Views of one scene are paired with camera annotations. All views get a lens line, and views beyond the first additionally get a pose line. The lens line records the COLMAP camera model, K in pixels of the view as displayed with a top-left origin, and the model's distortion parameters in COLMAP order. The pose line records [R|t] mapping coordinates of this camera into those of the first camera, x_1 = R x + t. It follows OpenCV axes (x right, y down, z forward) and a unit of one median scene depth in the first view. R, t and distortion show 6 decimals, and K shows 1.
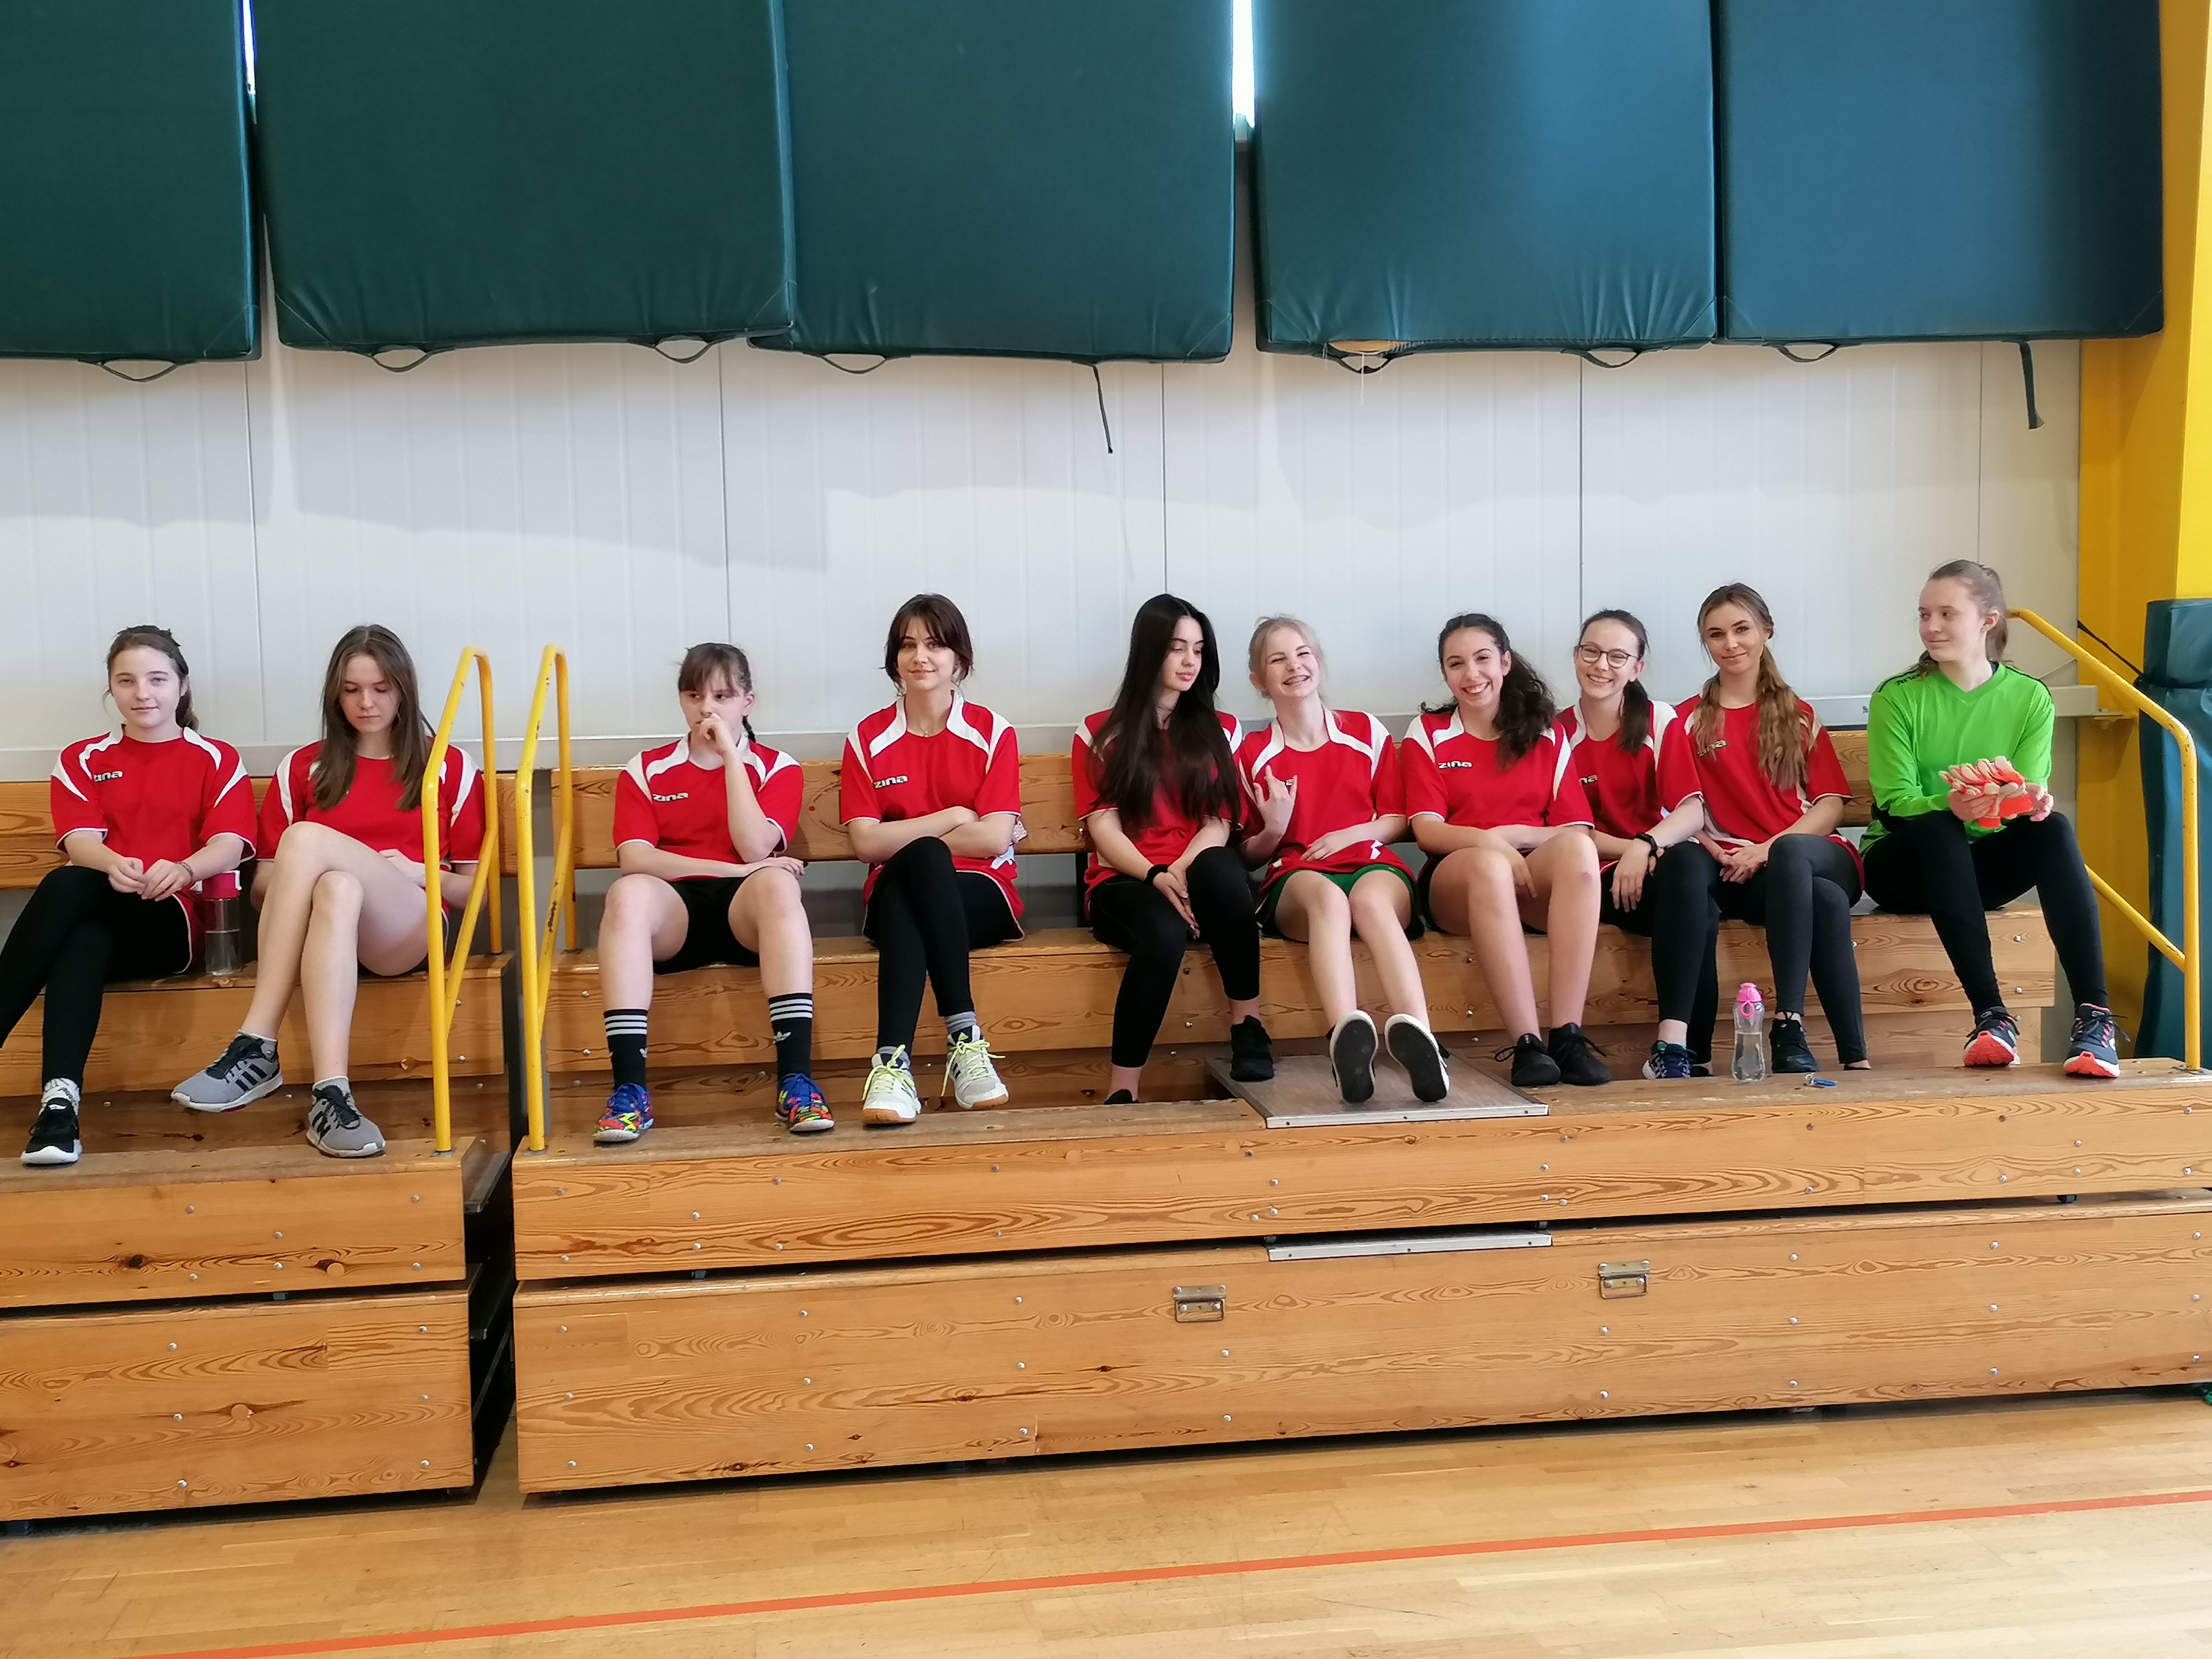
lens RADIAL K [[2413.8, 0, 992.7], [0, 2413.8, 830.2], [0, 0, 1]] dist [0.080035, 0.007272]
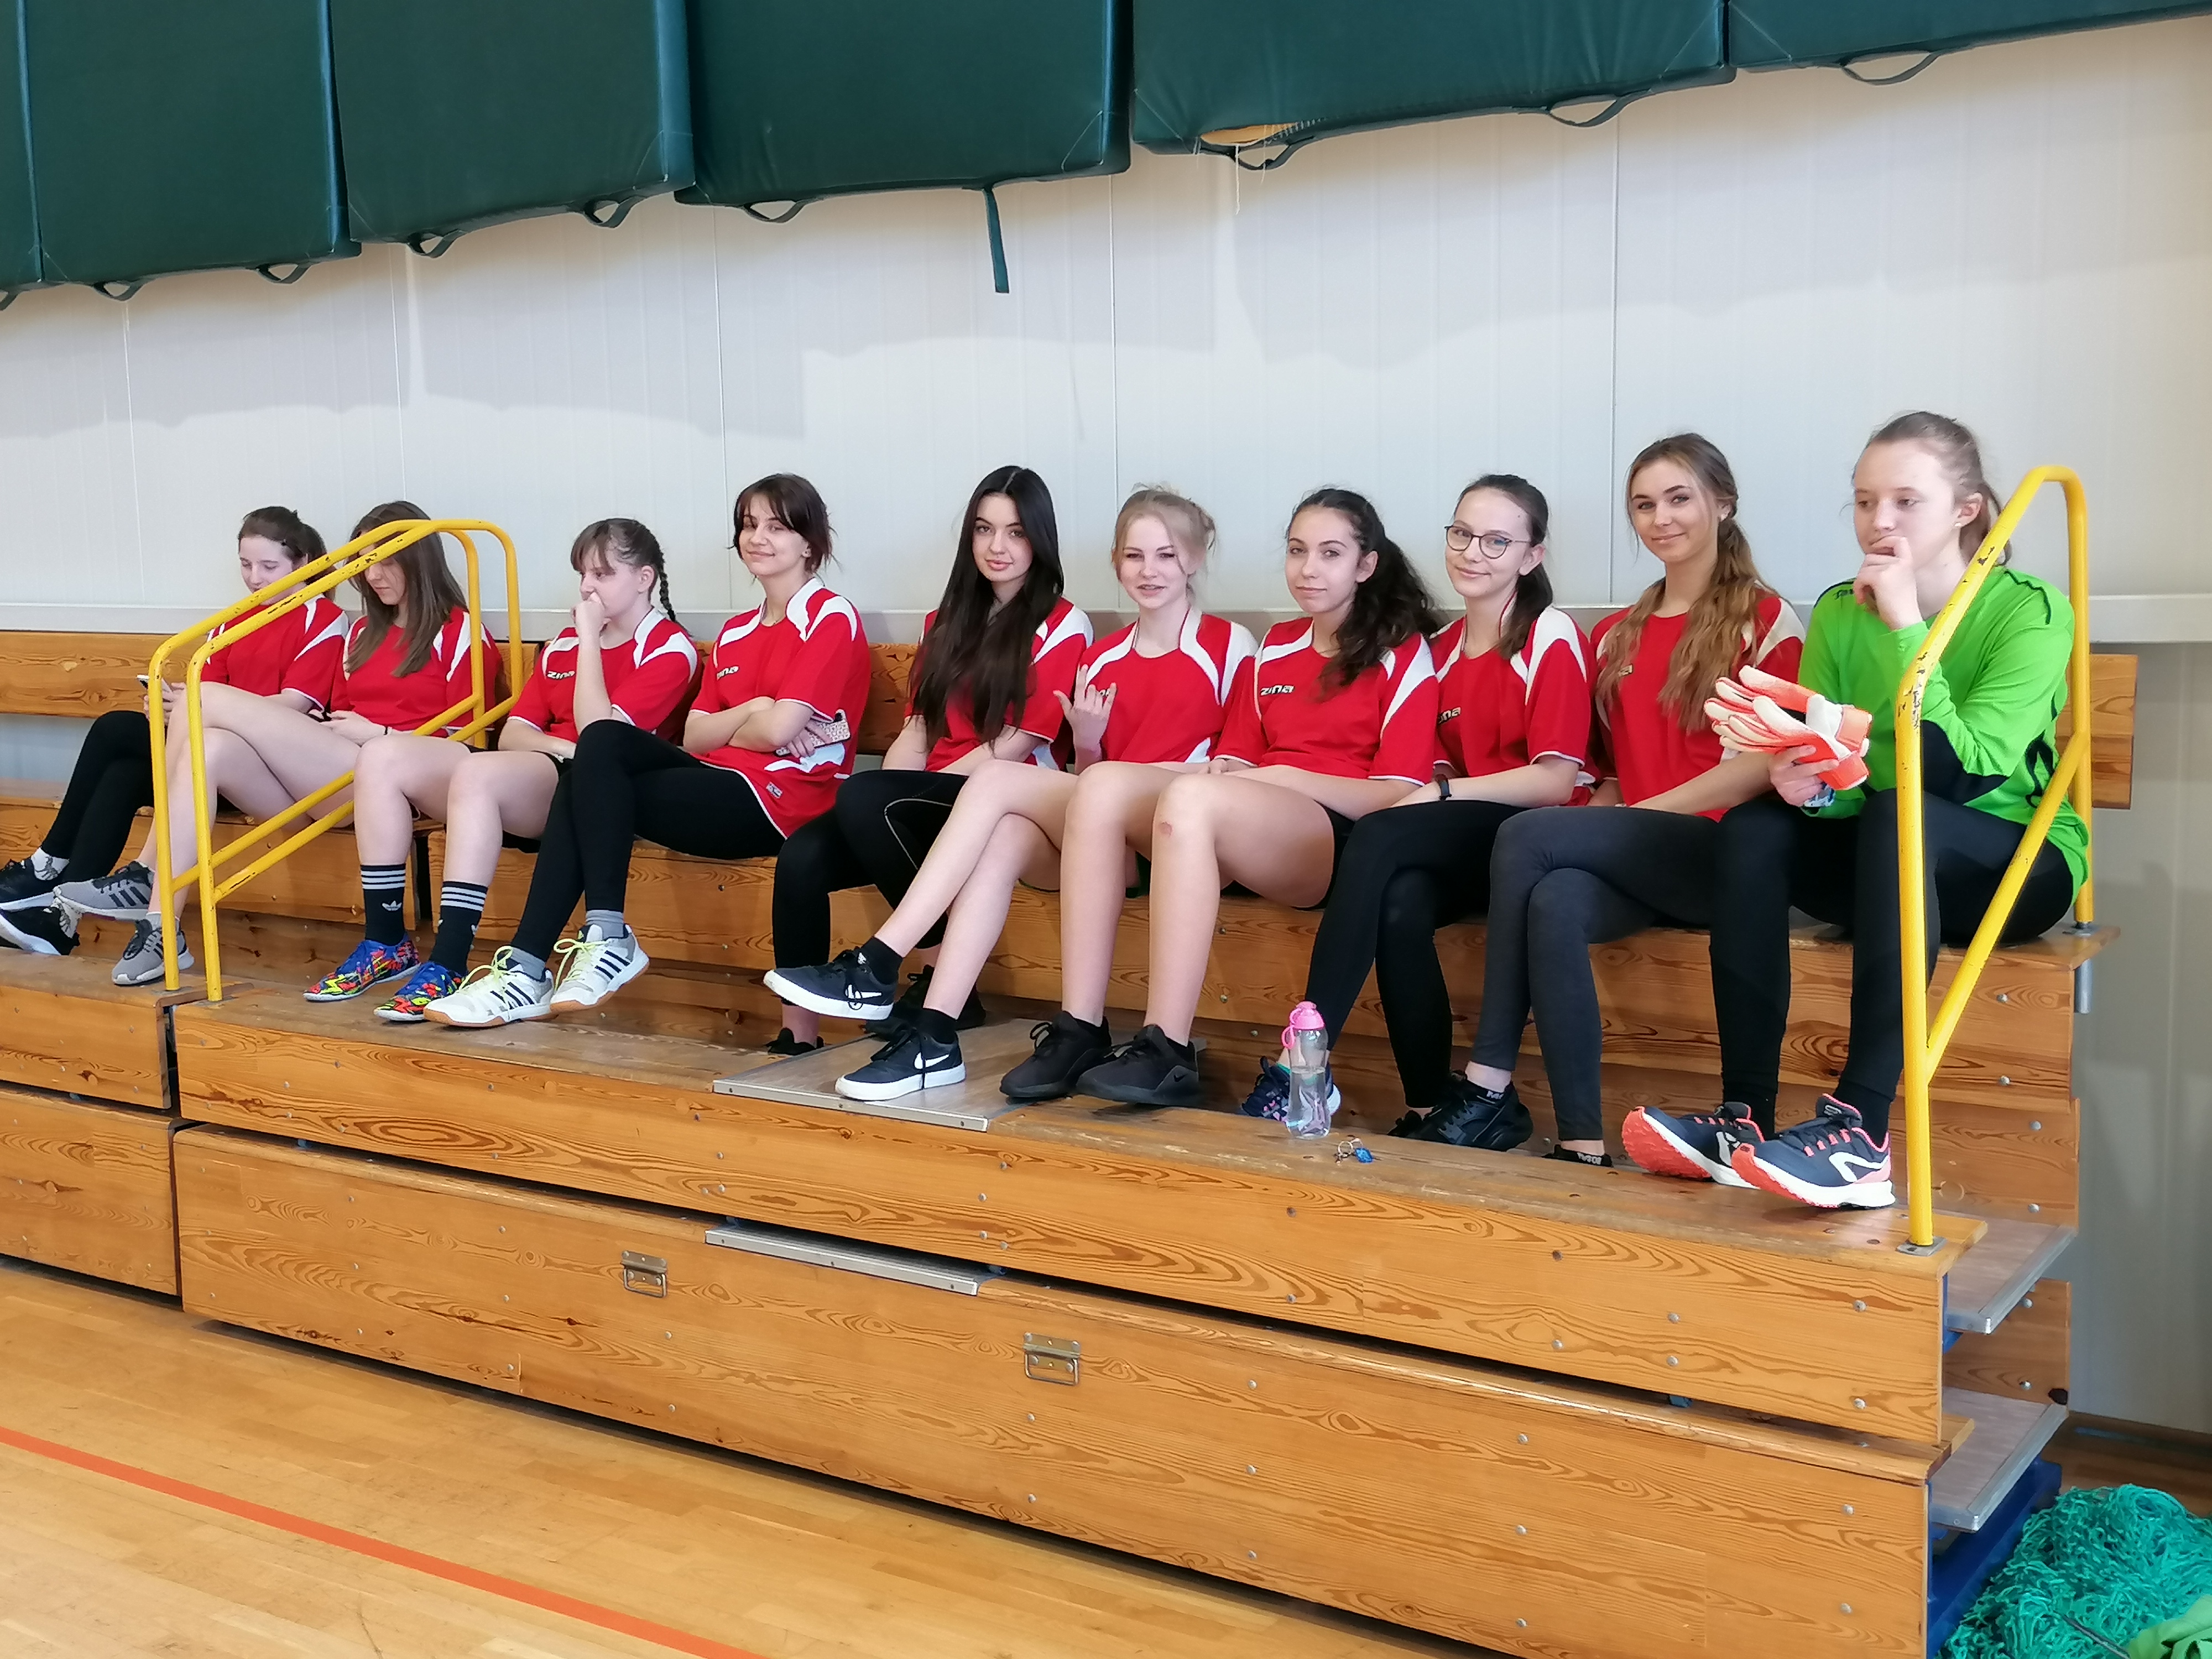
lens RADIAL K [[2413.8, 0, 992.7], [0, 2413.8, 830.2], [0, 0, 1]] dist [0.080035, 0.007272]
pose [[0.737553, 0.088943, -0.669406, 0.743103], [-0.045202, 0.995567, 0.082476, -0.044649], [0.673774, -0.030572, 0.738305, 0.424765]]
